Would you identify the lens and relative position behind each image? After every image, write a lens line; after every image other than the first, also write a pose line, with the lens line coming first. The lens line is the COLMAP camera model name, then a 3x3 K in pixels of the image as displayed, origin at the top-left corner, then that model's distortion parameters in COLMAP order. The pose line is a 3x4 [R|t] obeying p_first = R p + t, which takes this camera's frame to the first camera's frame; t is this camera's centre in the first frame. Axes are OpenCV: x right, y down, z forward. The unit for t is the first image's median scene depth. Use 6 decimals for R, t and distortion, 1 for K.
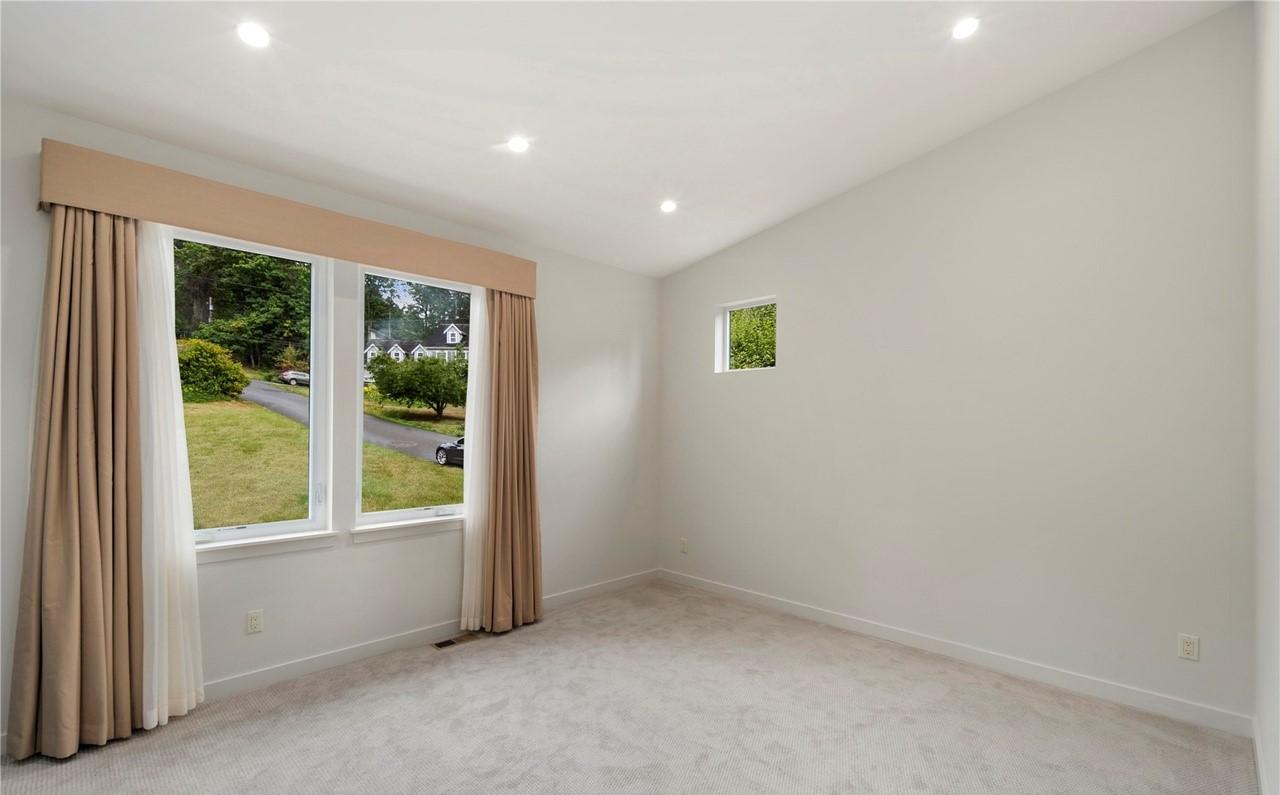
lens RADIAL K [[559.9, 0, 640.8], [0, 559.9, 426.1], [0, 0, 1]] dist [0.001652, 0.000032]
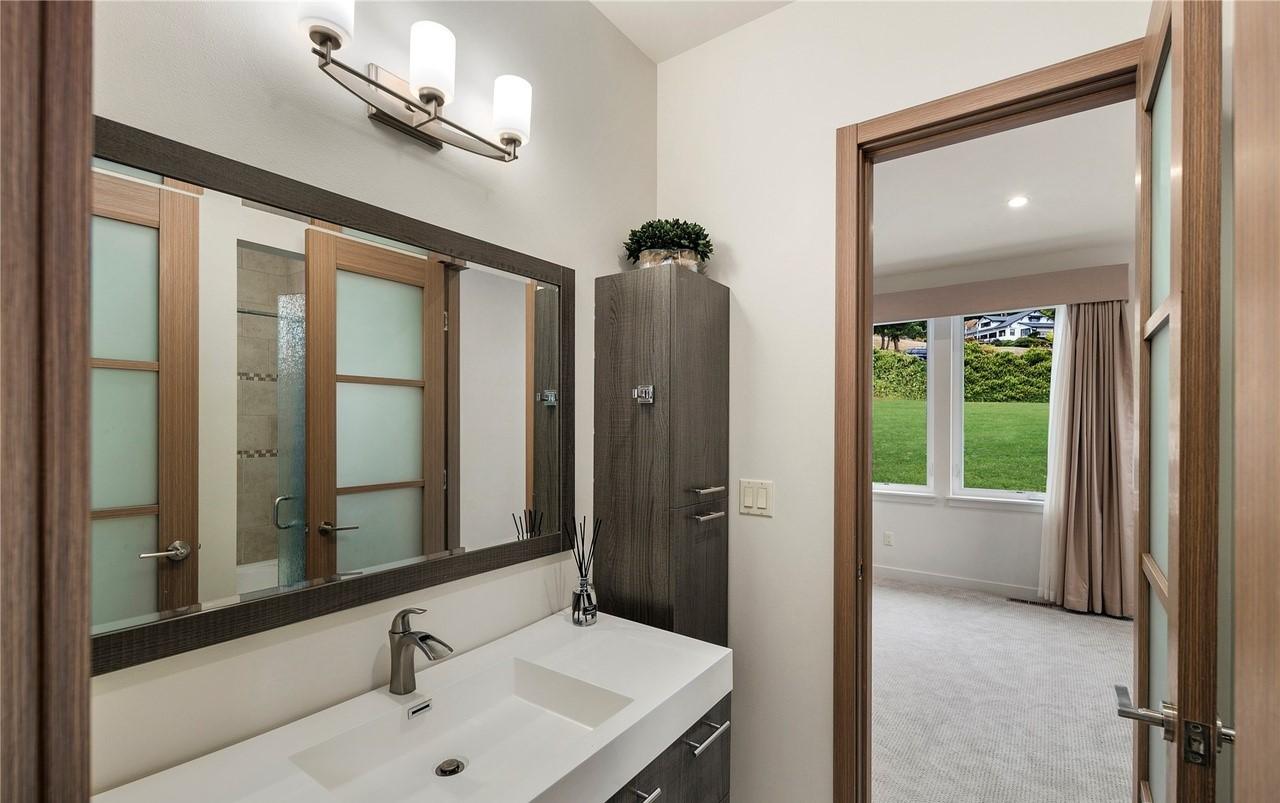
lens RADIAL K [[556.4, 0, 641.4], [0, 556.4, 421.3], [0, 0, 1]] dist [-0.000453, -0.000416]
pose [[0.163678, -0.009821, -0.986465, 0.721045], [-0.003435, 0.999939, -0.010525, 0.005304], [0.986508, 0.005111, 0.163634, -0.031545]]
